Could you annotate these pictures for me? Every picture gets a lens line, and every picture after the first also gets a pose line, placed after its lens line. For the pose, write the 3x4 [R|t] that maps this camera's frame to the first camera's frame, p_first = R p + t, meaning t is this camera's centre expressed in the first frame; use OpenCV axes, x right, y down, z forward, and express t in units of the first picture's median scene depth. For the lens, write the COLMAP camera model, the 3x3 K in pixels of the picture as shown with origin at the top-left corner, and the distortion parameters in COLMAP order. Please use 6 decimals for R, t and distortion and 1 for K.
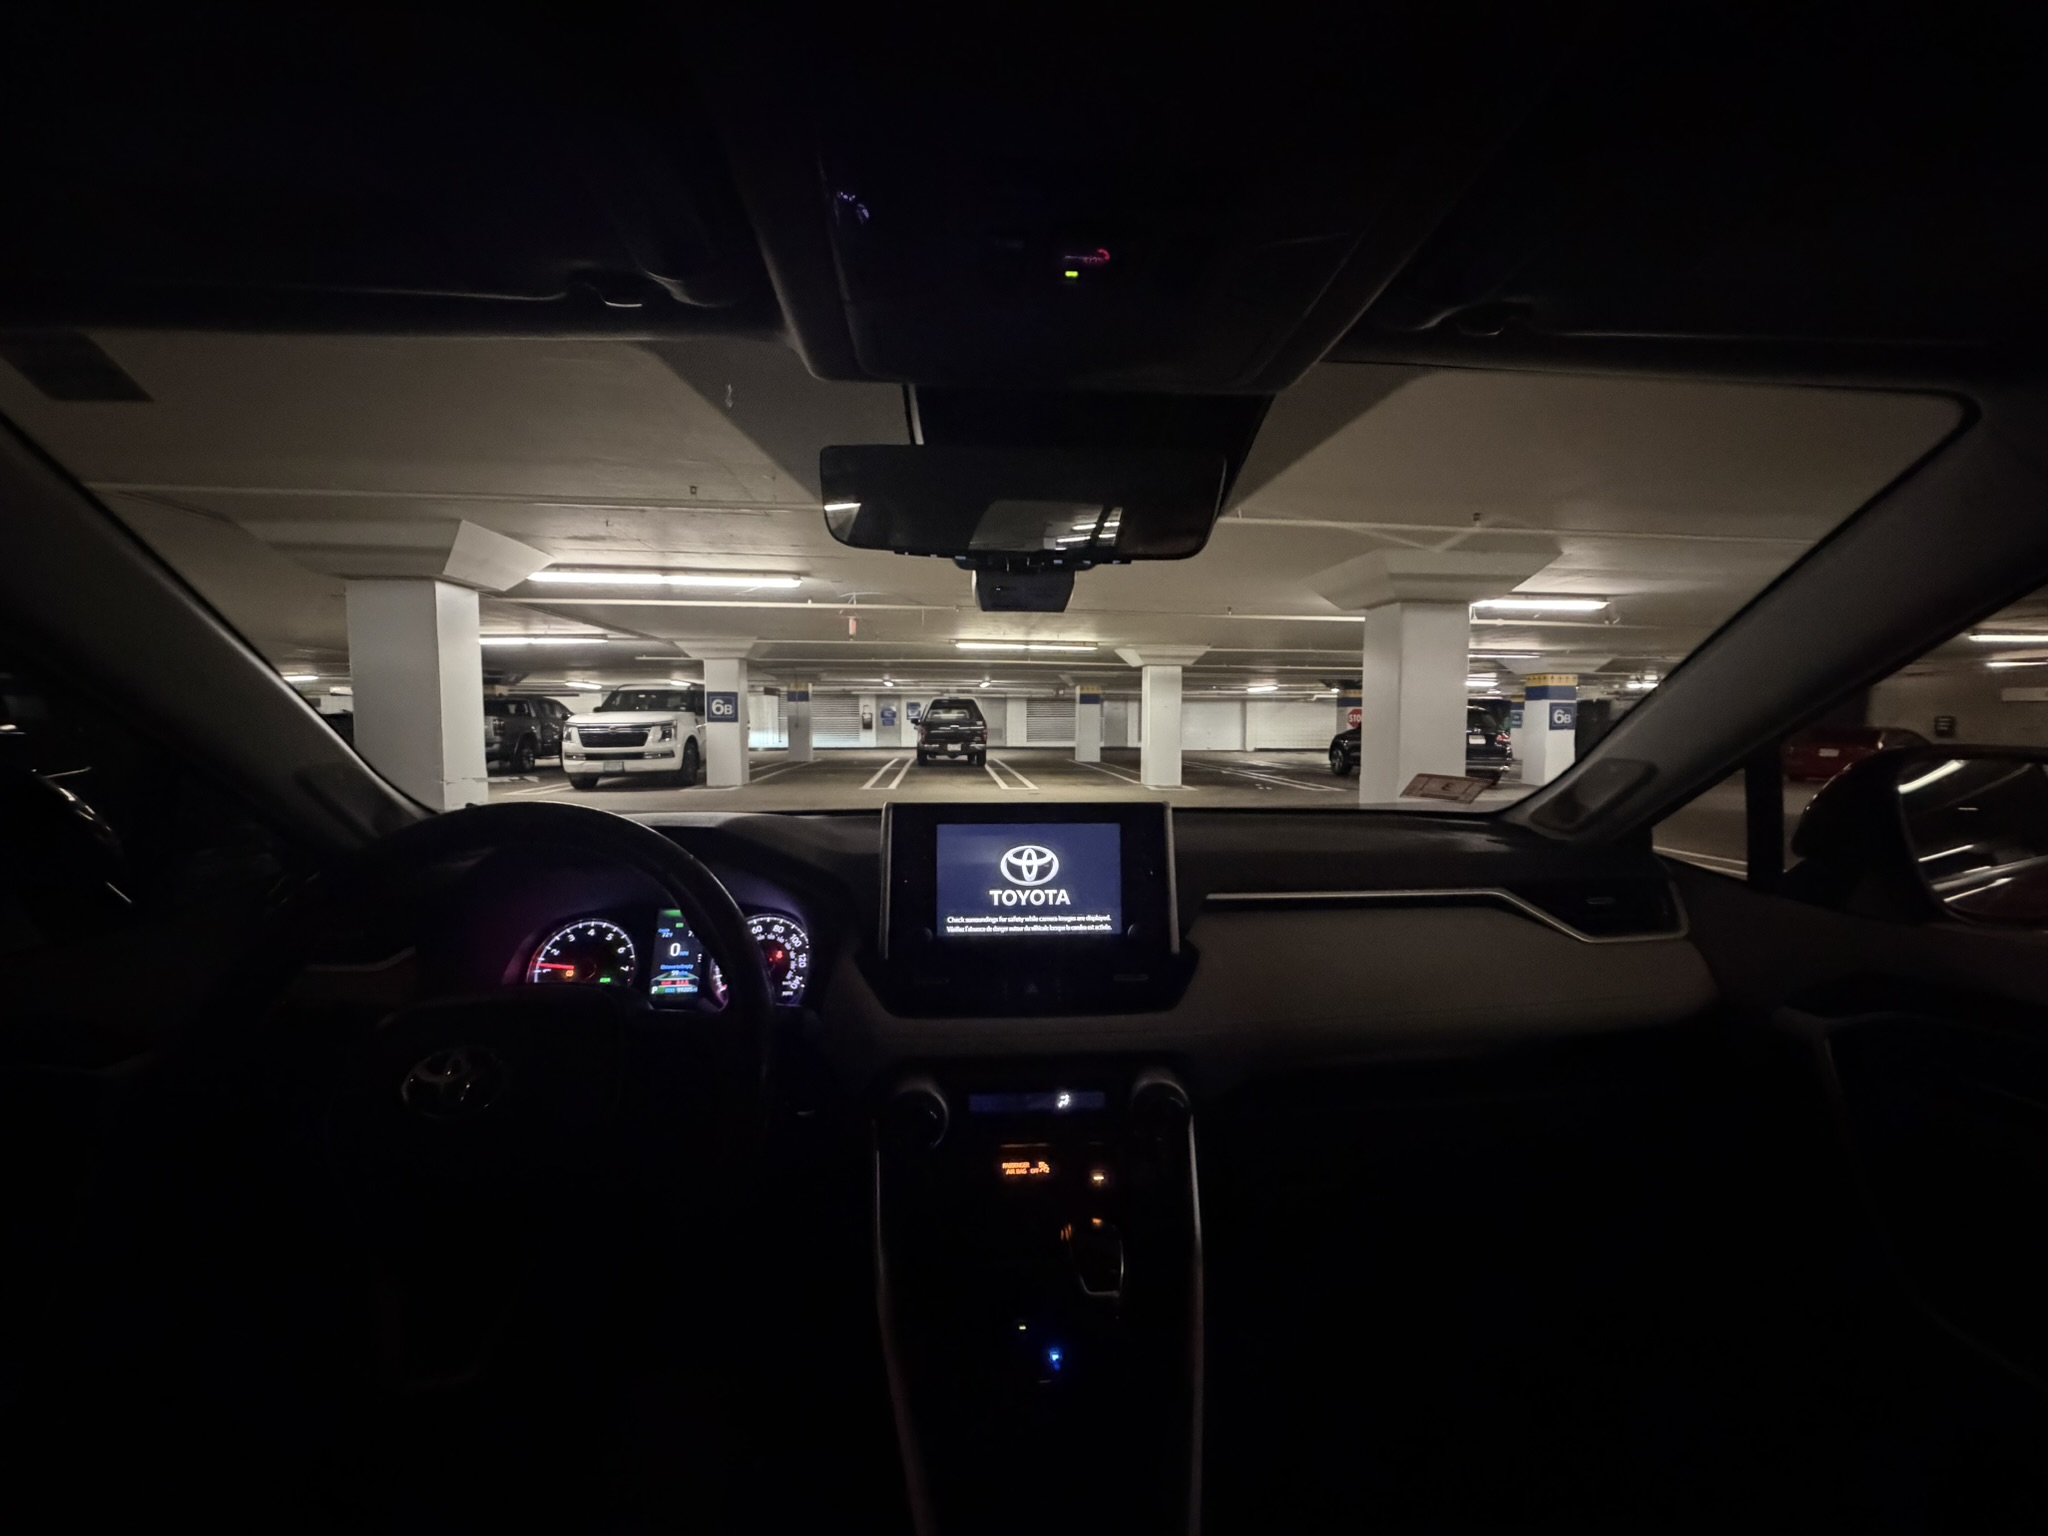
lens RADIAL K [[802.7, 0, 1020.9], [0, 802.7, 763.2], [0, 0, 1]] dist [0.000980, 0.000122]
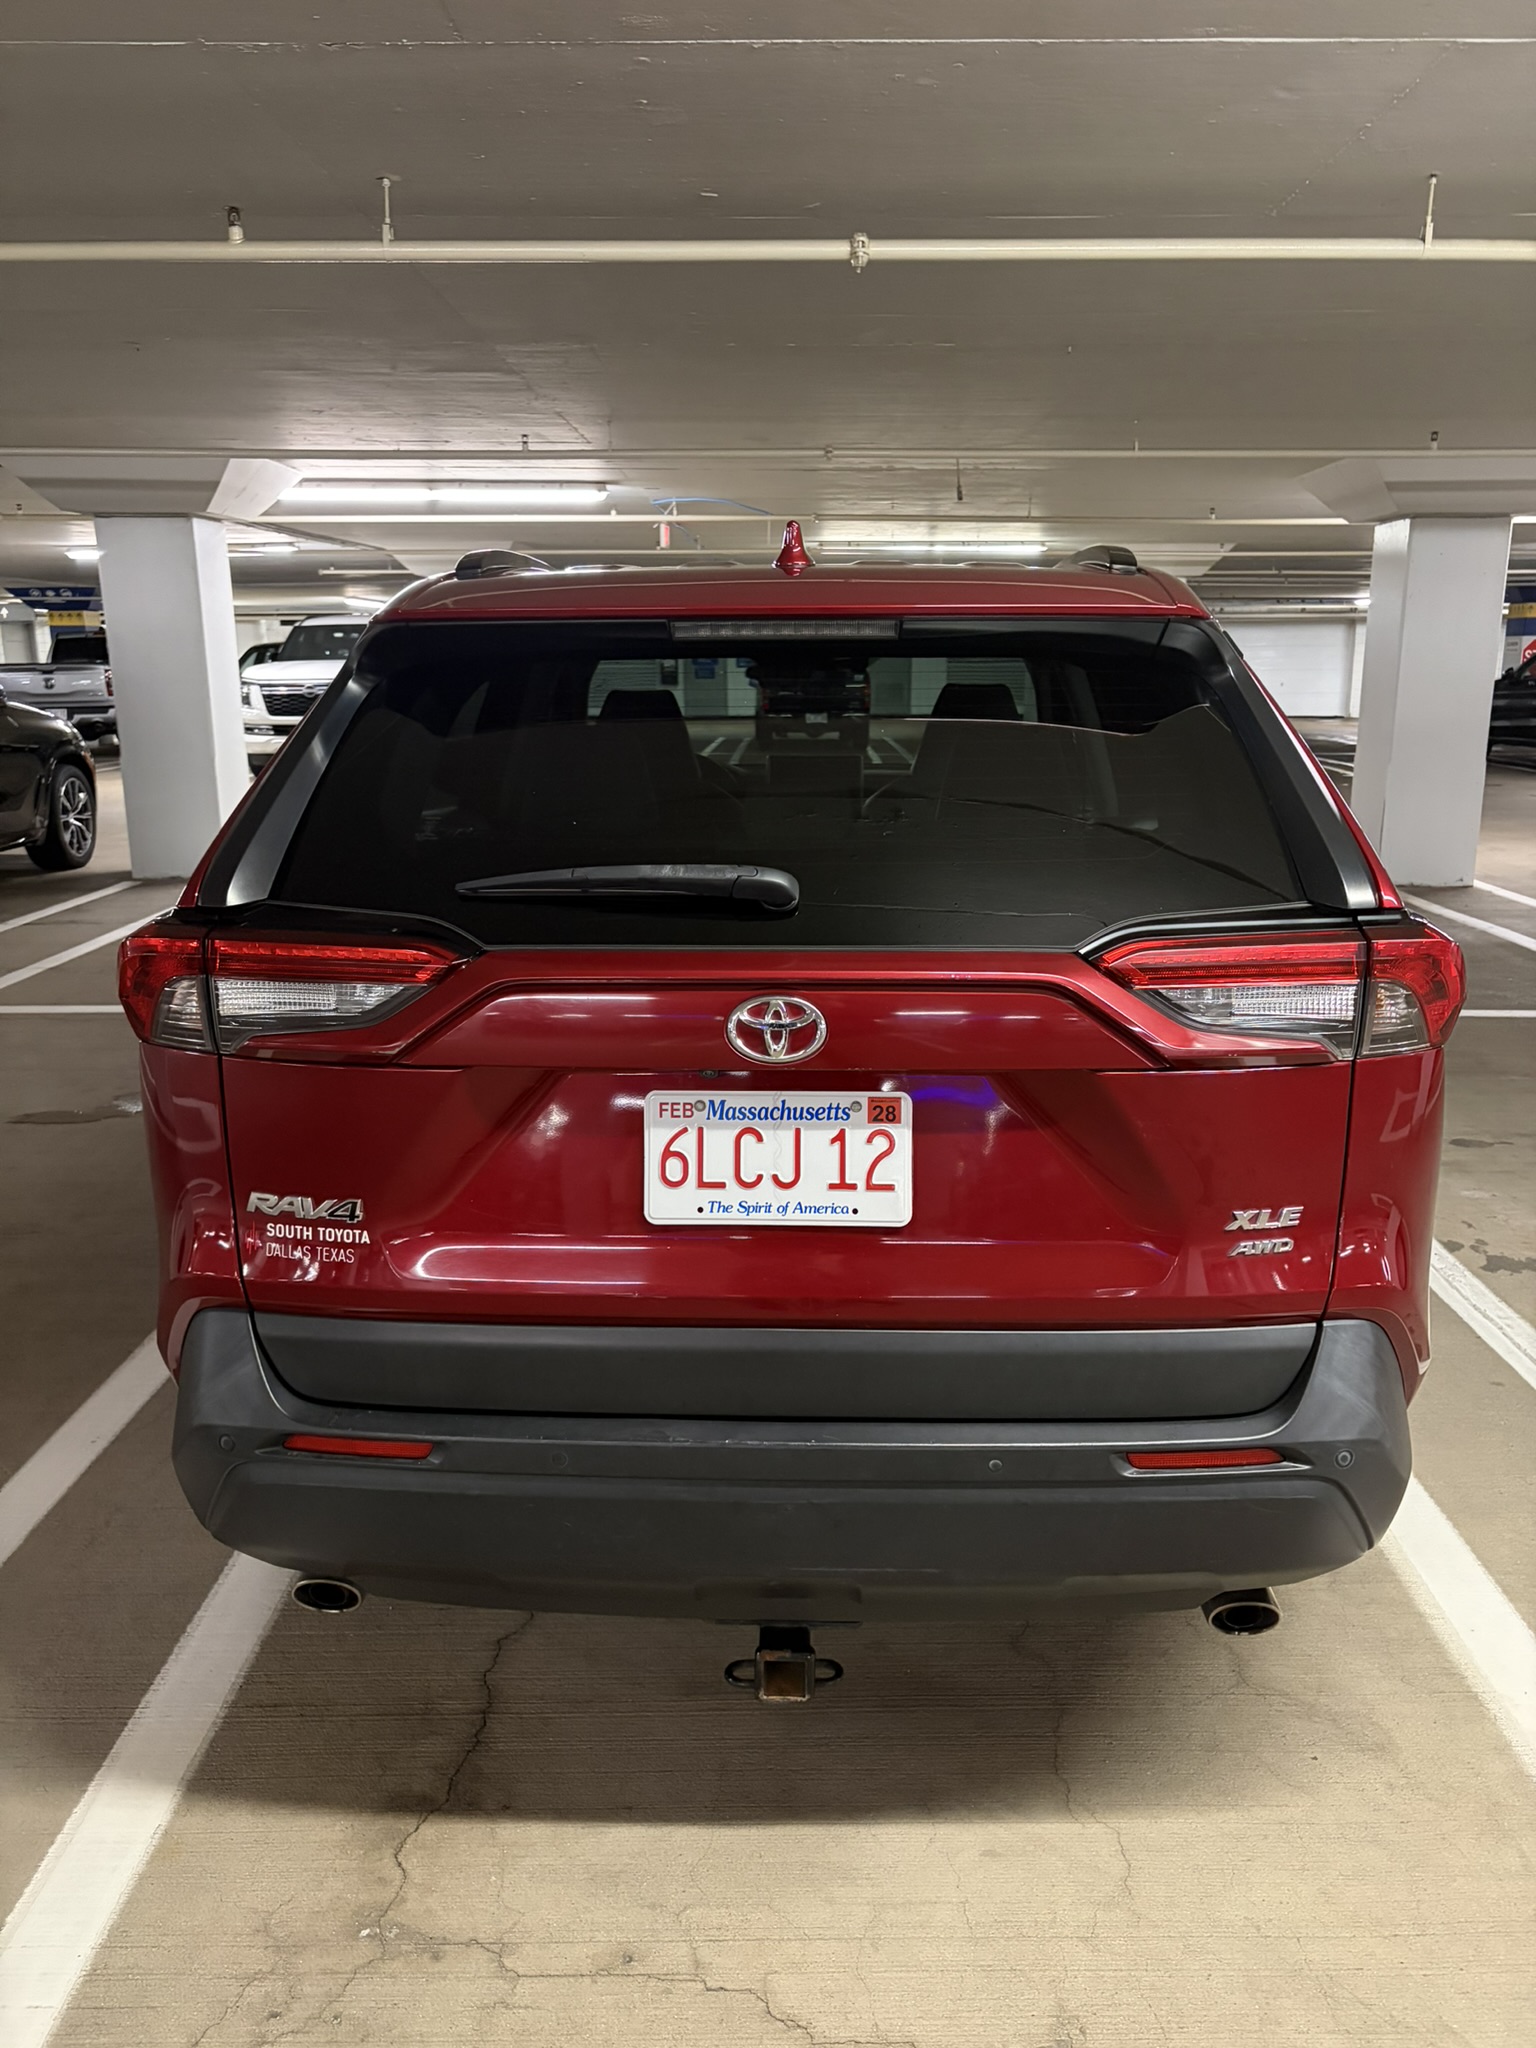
lens RADIAL K [[1557.7, 0, 775.1], [0, 1557.7, 1038.8], [0, 0, 1]] dist [0.035215, -0.044212]
pose [[0.994074, 0.020030, -0.106842, 0.022966], [0.000329, 0.982318, 0.187220, -0.000013], [0.108703, -0.186146, 0.976490, -0.248933]]
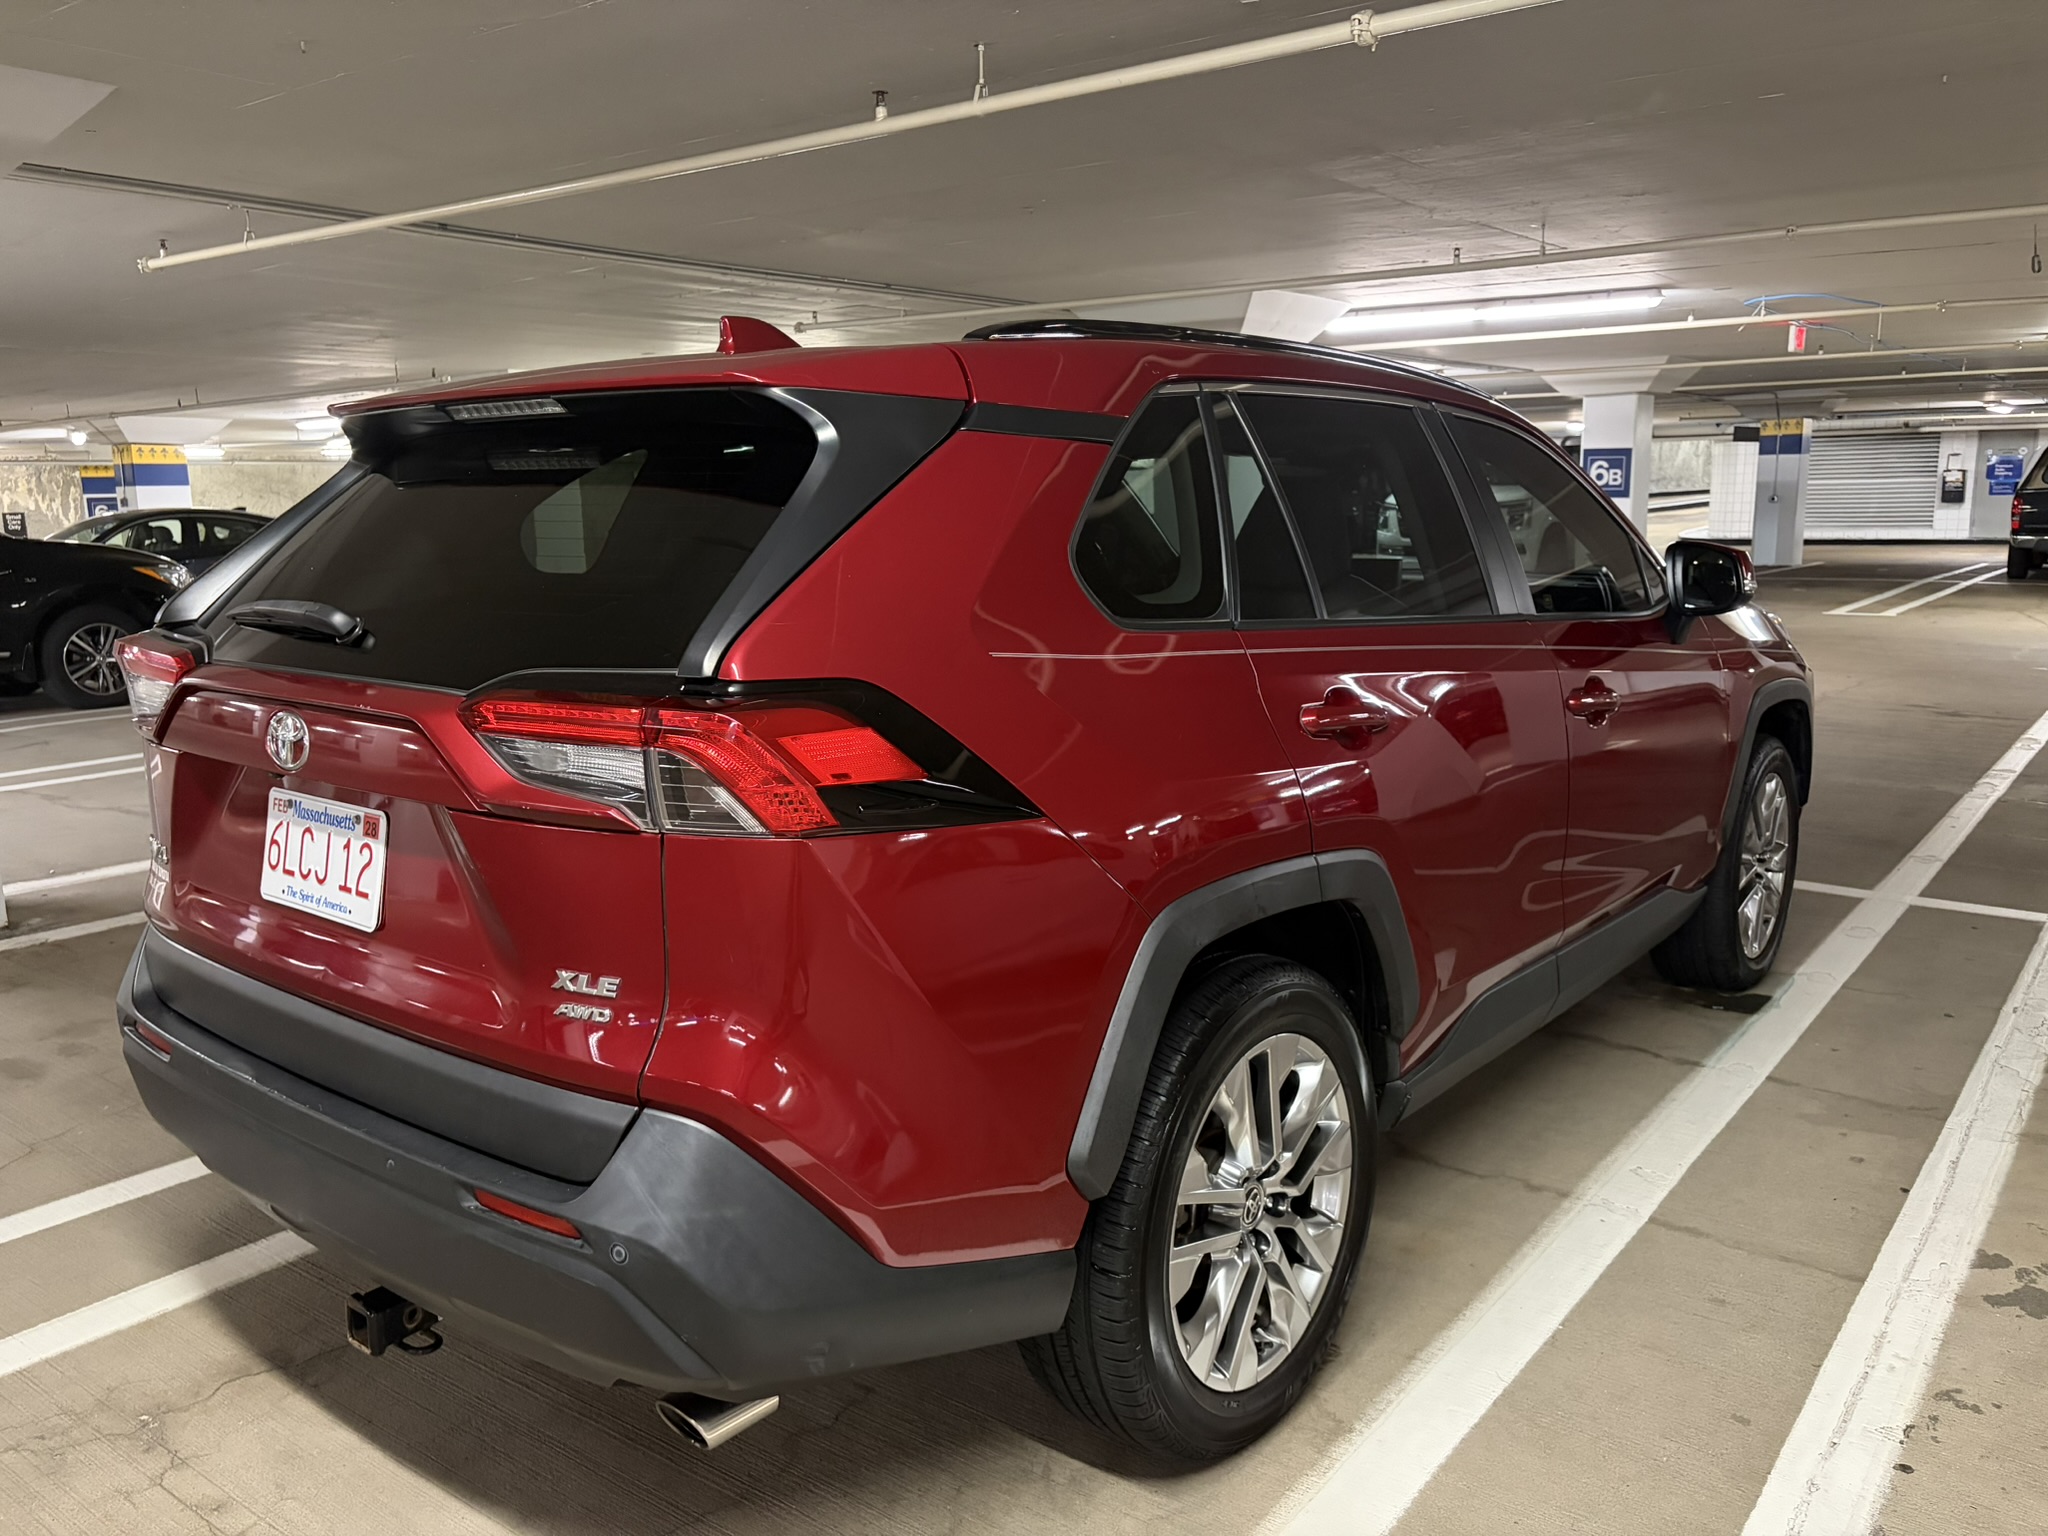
lens RADIAL K [[1557.7, 0, 1032.3], [0, 1557.7, 765.6], [0, 0, 1]] dist [0.035215, -0.044212]
pose [[0.727034, 0.106013, -0.678368, 0.145870], [-0.021072, 0.990988, 0.132285, 0.003302], [0.686278, -0.081881, 0.722716, -0.192984]]
